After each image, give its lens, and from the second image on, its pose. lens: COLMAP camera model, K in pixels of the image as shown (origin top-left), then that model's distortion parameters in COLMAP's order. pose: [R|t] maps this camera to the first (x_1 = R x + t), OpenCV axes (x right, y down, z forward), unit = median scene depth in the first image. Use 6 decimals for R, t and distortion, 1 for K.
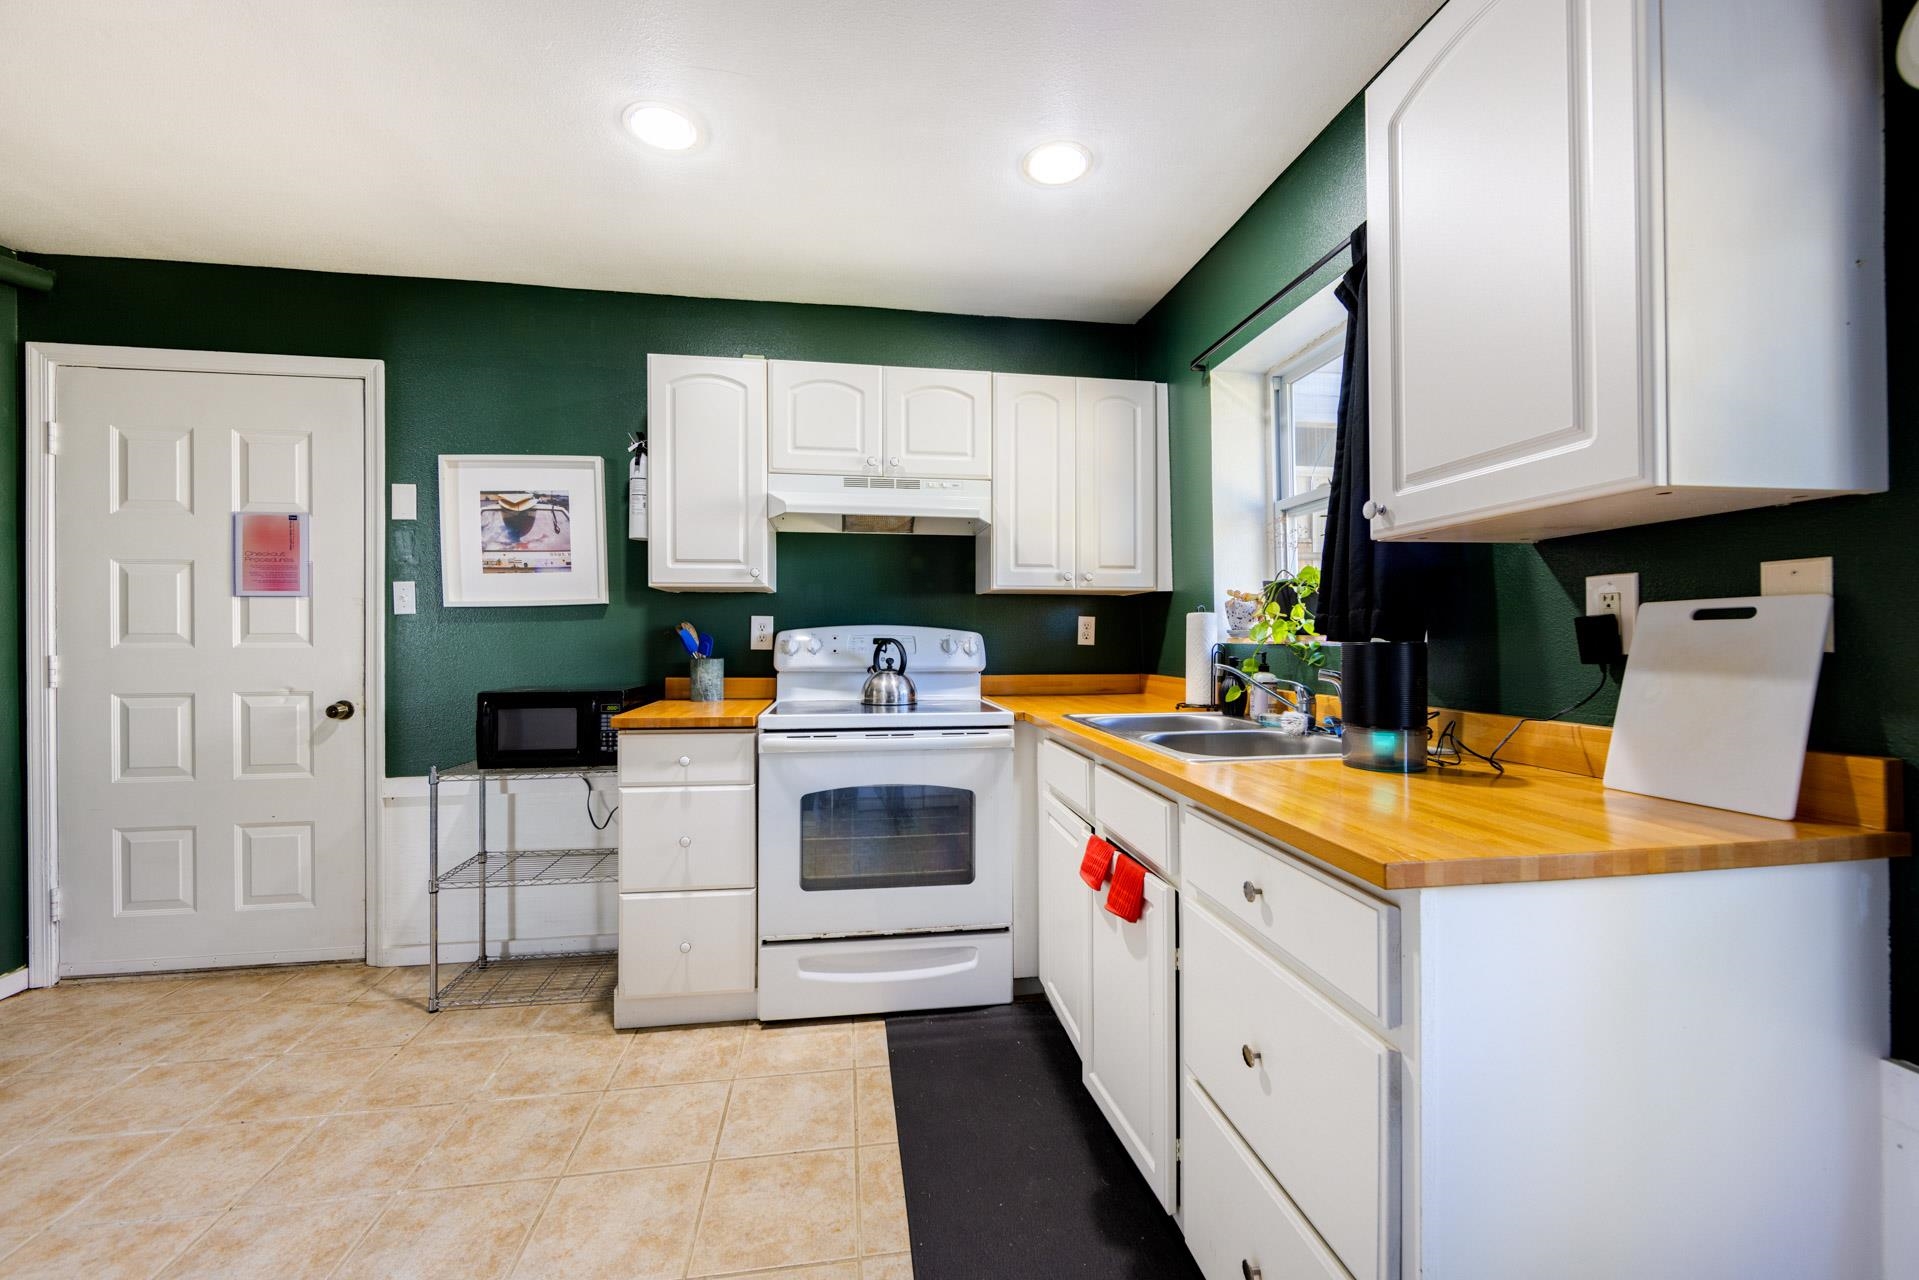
lens RADIAL K [[750.7, 0, 959.7], [0, 750.7, 634.5], [0, 0, 1]] dist [-0.002963, -0.000494]
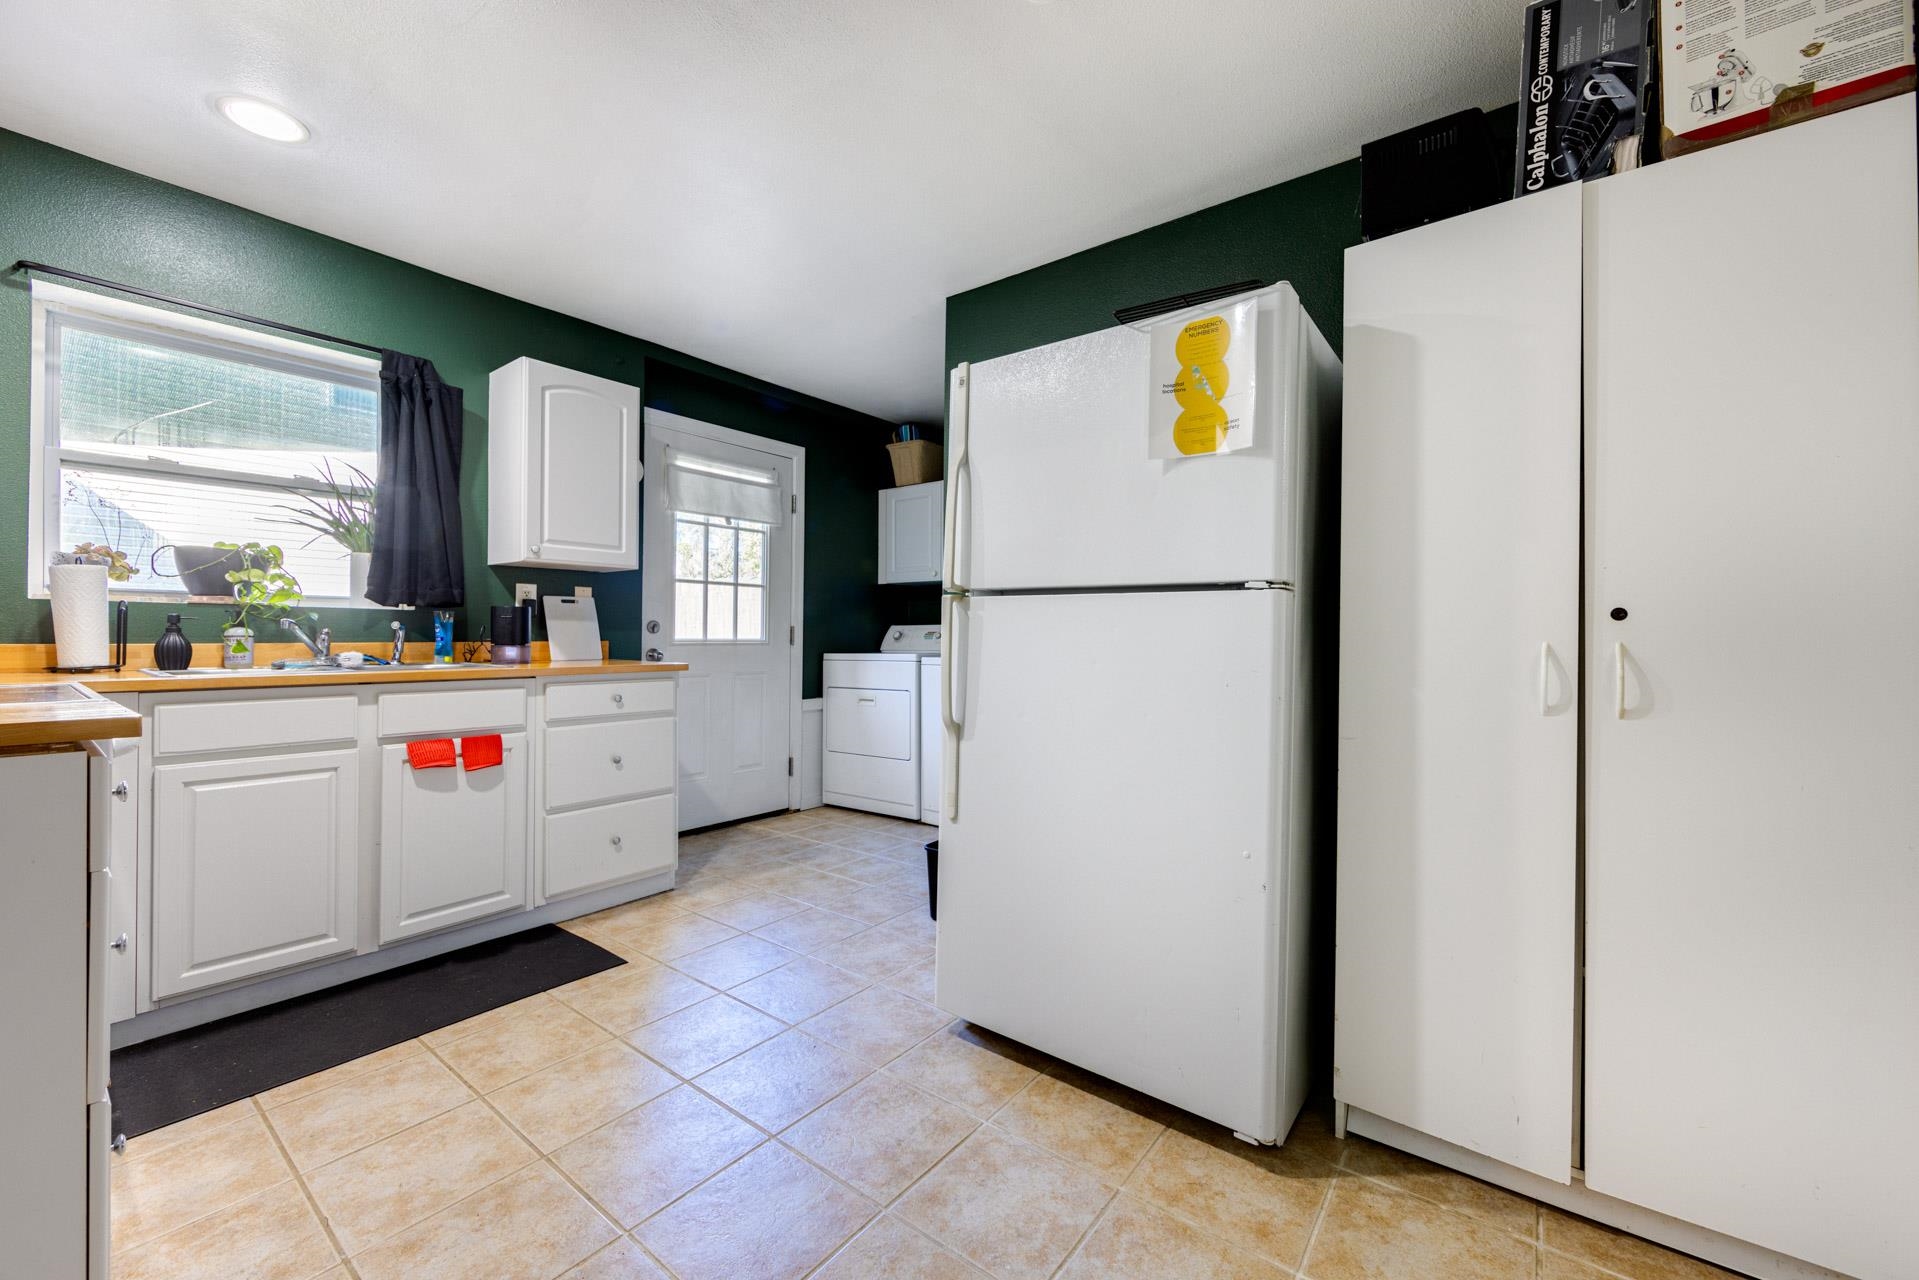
lens RADIAL K [[750.7, 0, 970.7], [0, 750.7, 634.1], [0, 0, 1]] dist [-0.002963, -0.000494]
pose [[-0.694974, 0.000844, 0.719034, -1.136854], [-0.005865, 0.999959, -0.006842, 0.056756], [-0.719011, -0.008972, -0.694941, 0.919461]]
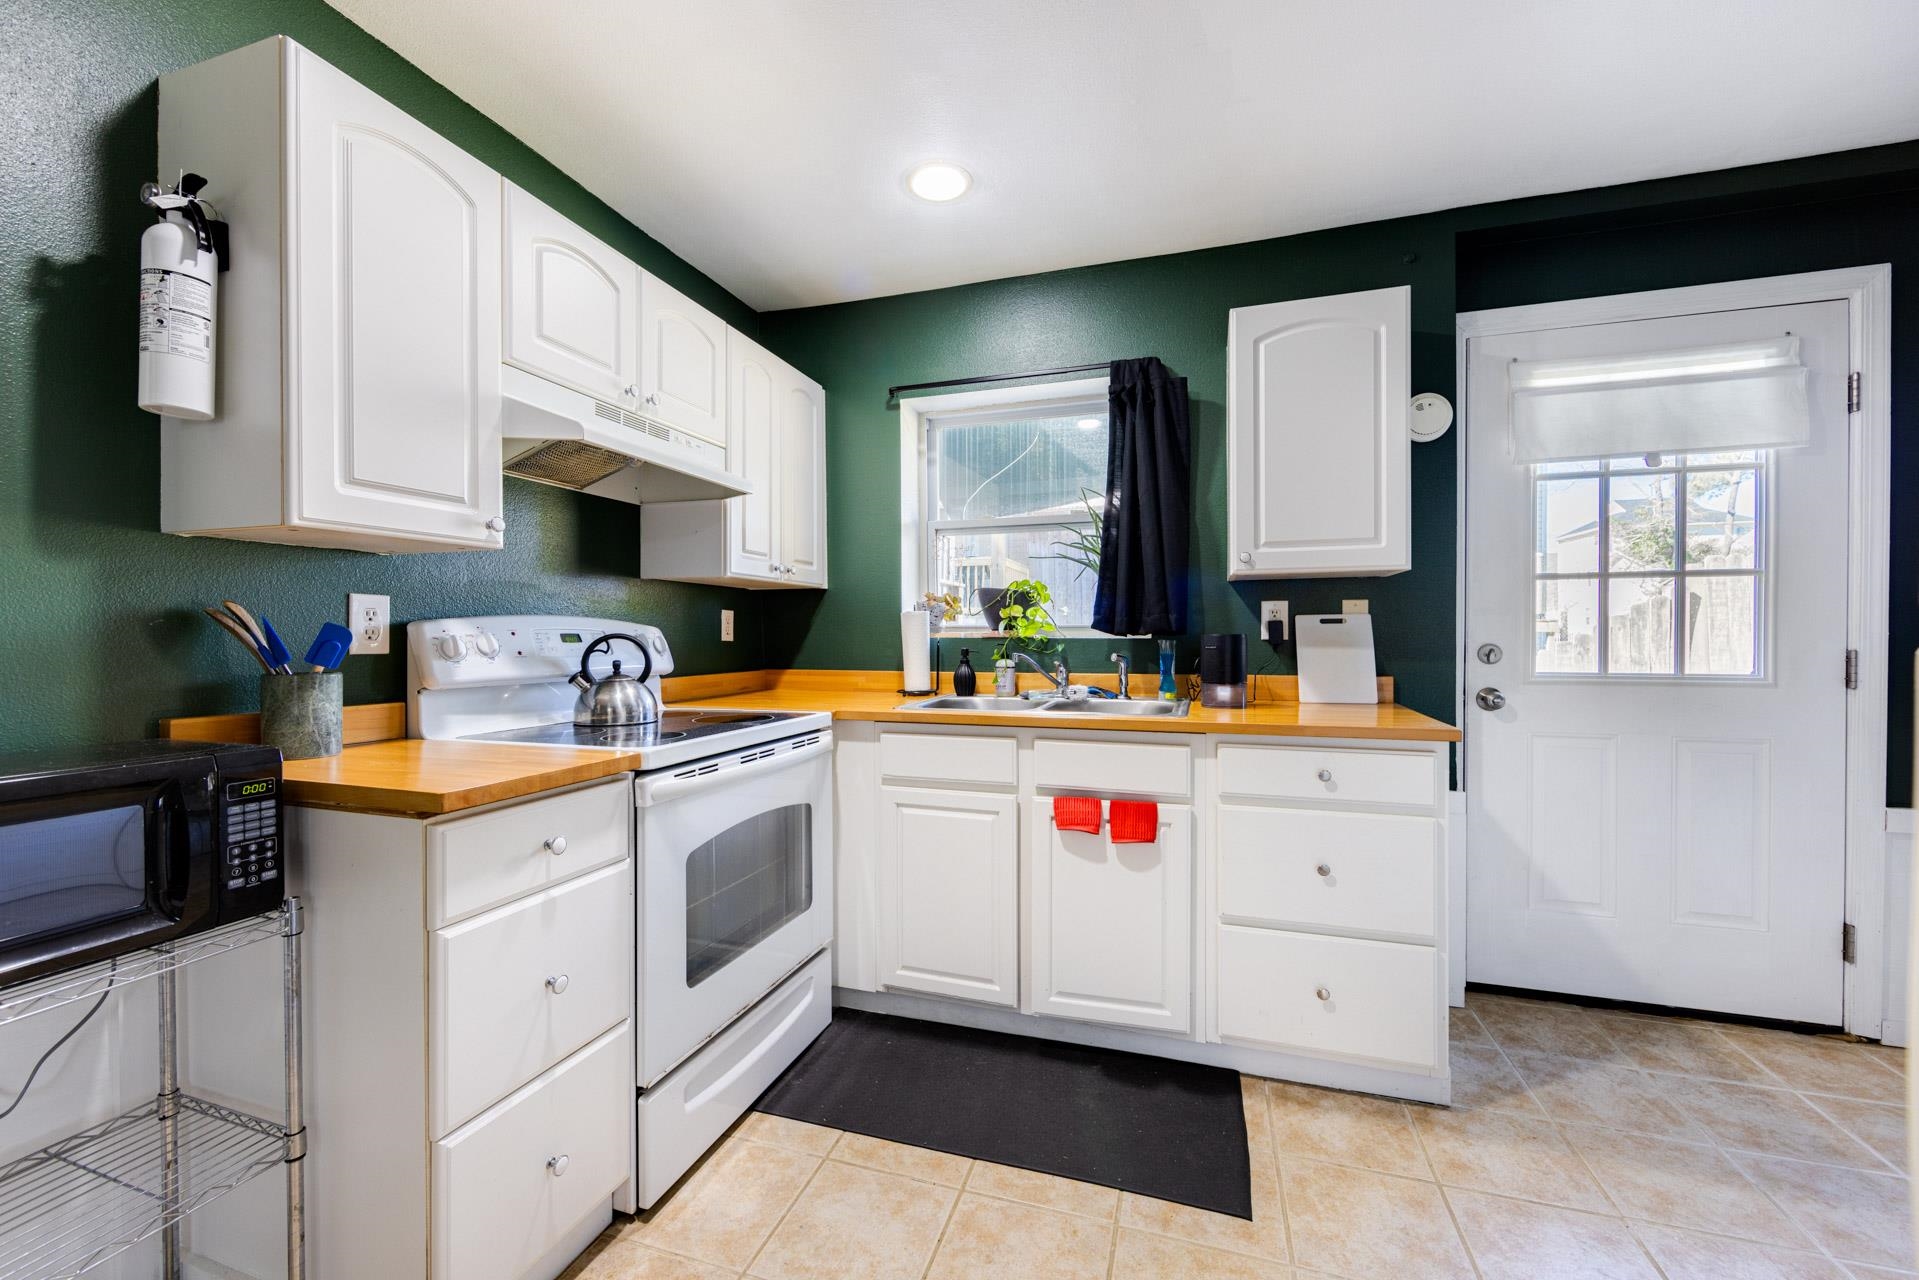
lens RADIAL K [[750.7, 0, 957.7], [0, 750.7, 635.0], [0, 0, 1]] dist [-0.002963, -0.000494]
pose [[0.452158, -0.002144, 0.891935, -0.728488], [-0.001075, 0.999995, 0.002949, 0.004394], [-0.891937, -0.002292, 0.452154, 0.455480]]
